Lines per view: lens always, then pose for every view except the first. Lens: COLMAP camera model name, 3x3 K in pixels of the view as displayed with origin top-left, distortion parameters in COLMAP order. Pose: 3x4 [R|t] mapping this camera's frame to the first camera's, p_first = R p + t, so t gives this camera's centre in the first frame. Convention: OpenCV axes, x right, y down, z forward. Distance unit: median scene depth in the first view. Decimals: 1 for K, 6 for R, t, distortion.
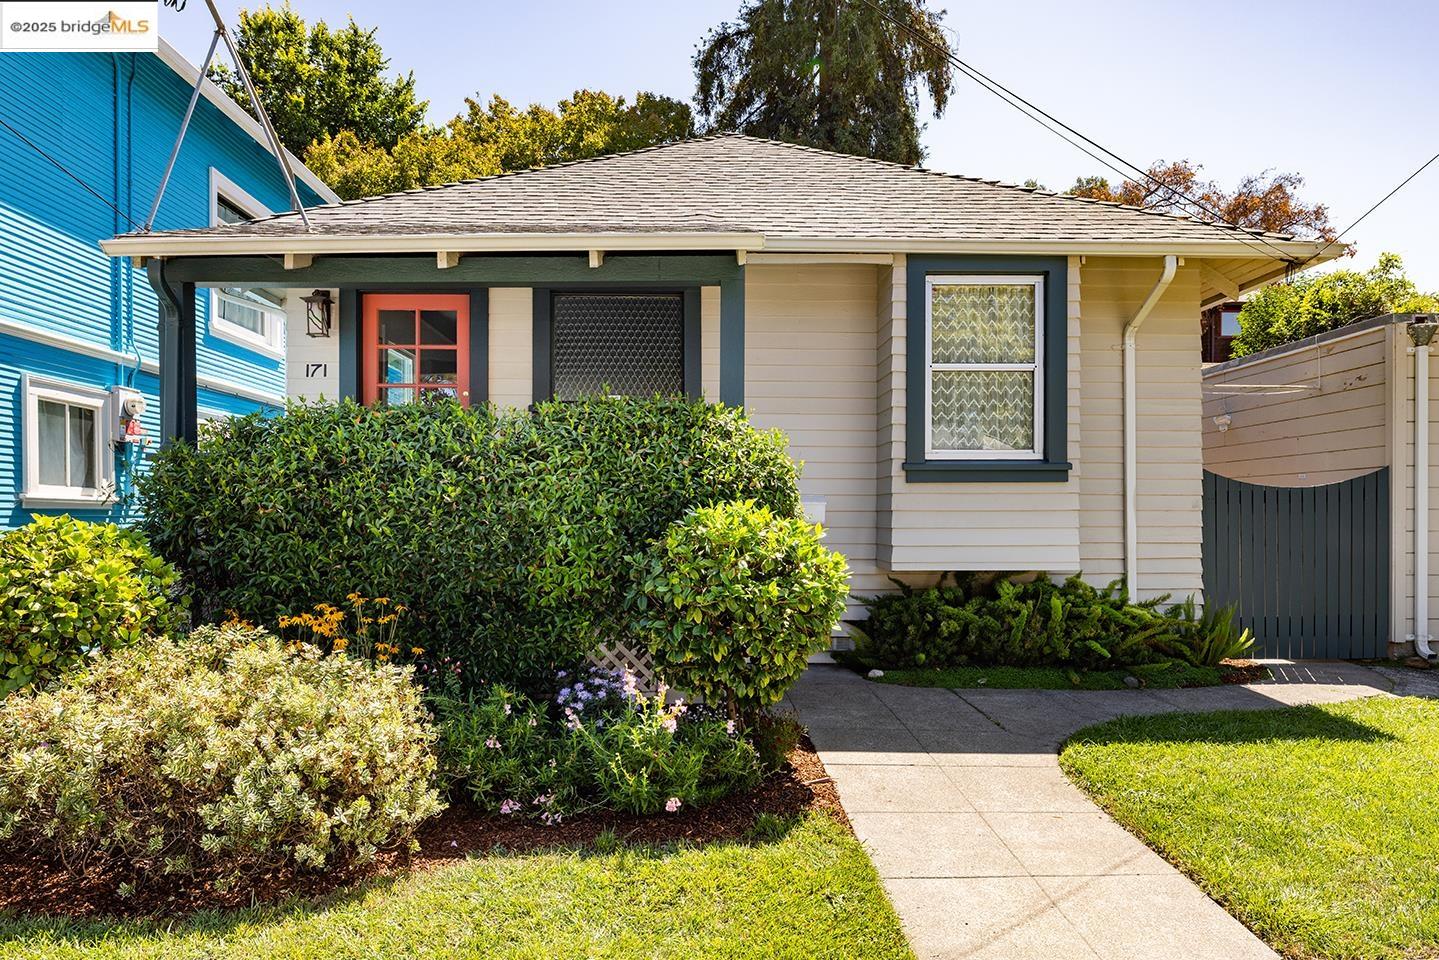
lens RADIAL K [[966.1, 0, 720.8], [0, 966.1, 514.1], [0, 0, 1]] dist [0.003533, 0.000185]
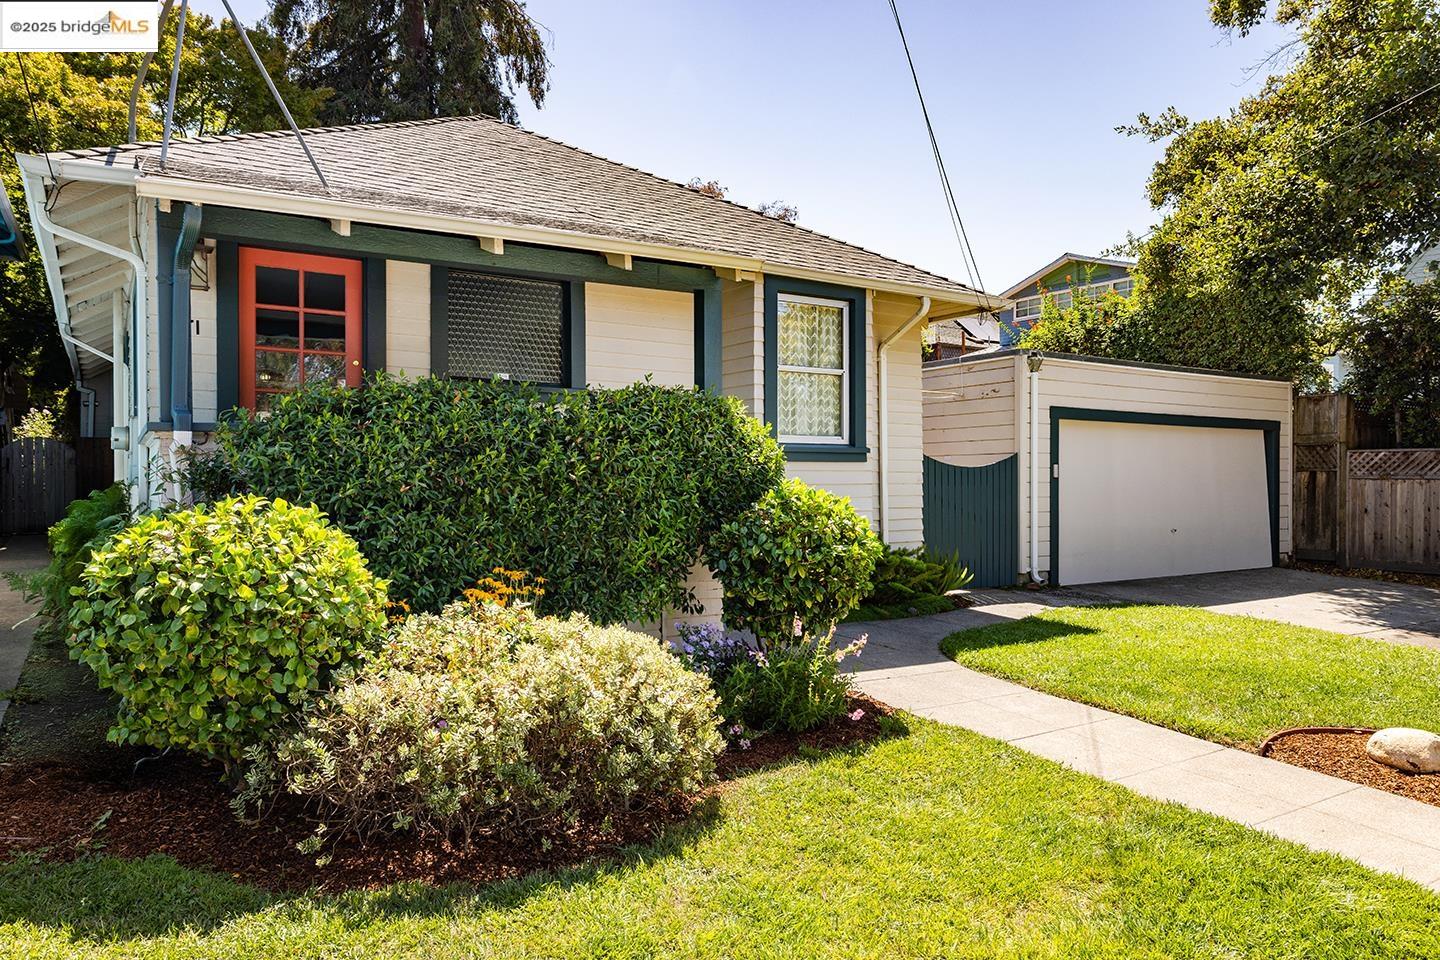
lens RADIAL K [[957.4, 0, 720.0], [0, 957.4, 480.0], [0, 0, 1]] dist [-0.001387, -0.002552]
pose [[0.858397, 0.001272, 0.512984, -0.446301], [-0.001535, 0.999999, 0.000089, -0.008500], [-0.512983, -0.000864, 0.858398, -0.007716]]
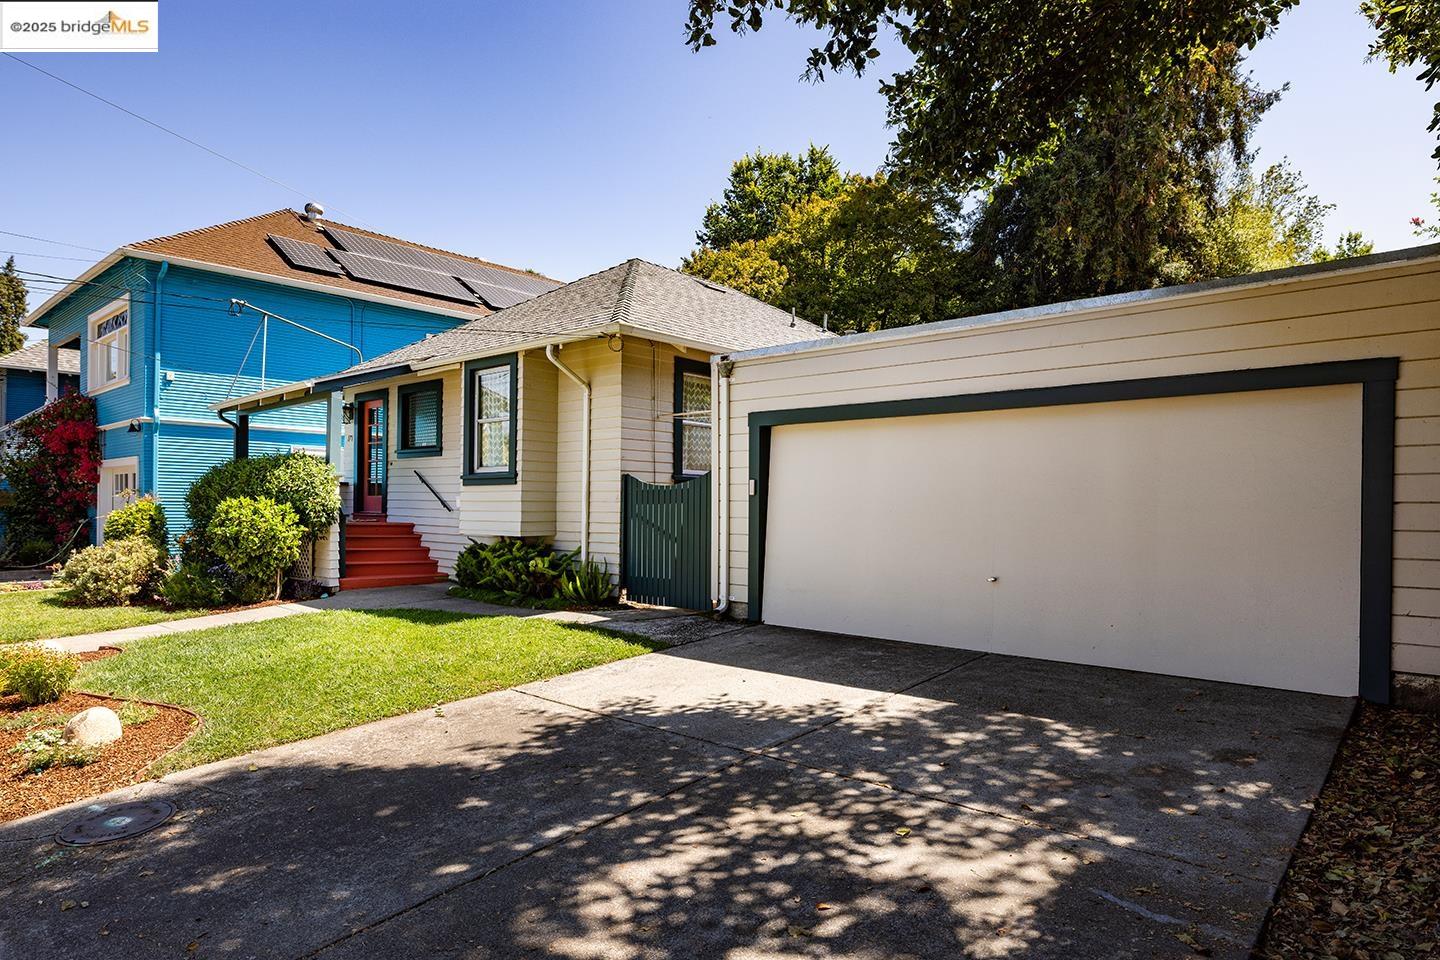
lens RADIAL K [[778.3, 0, 720.0], [0, 778.3, 480.0], [0, 0, 1]] dist [0.001193, 0.000081]
pose [[0.750666, -0.005929, -0.660655, 1.456695], [0.006473, 0.999978, -0.001620, -0.033978], [0.660650, -0.003060, 0.750688, 0.188746]]
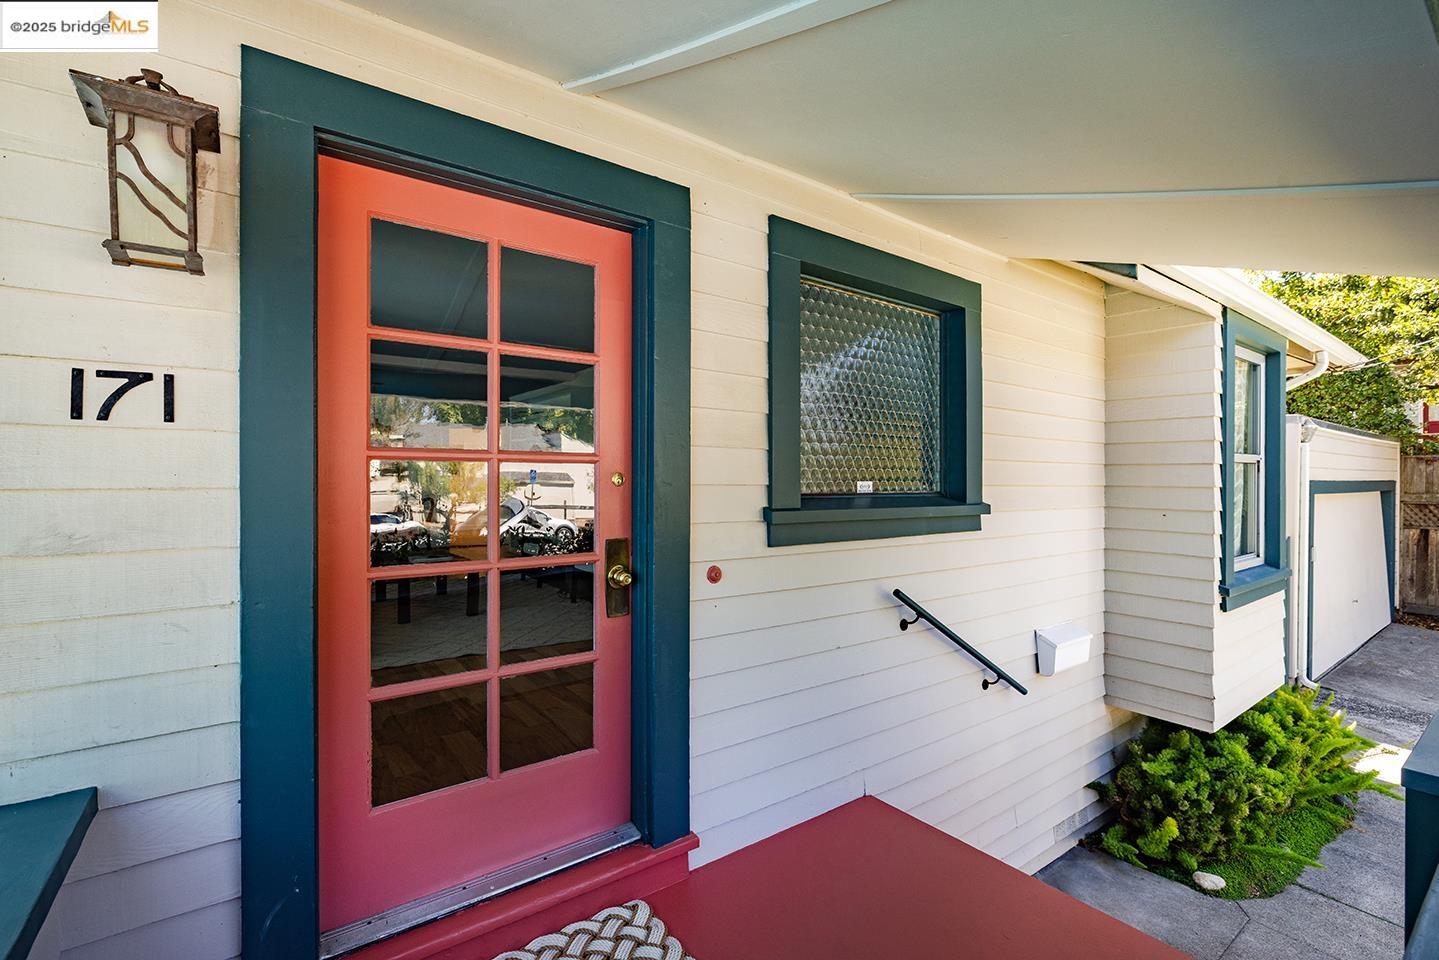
lens RADIAL K [[642.1, 0, 719.5], [0, 642.1, 480.0], [0, 0, 1]] dist [-0.002204, -0.000311]
pose [[0.813552, -0.001064, 0.581491, -0.387094], [-0.000968, 0.999994, 0.003184, -0.126917], [-0.581491, -0.003153, 0.813546, 0.769816]]
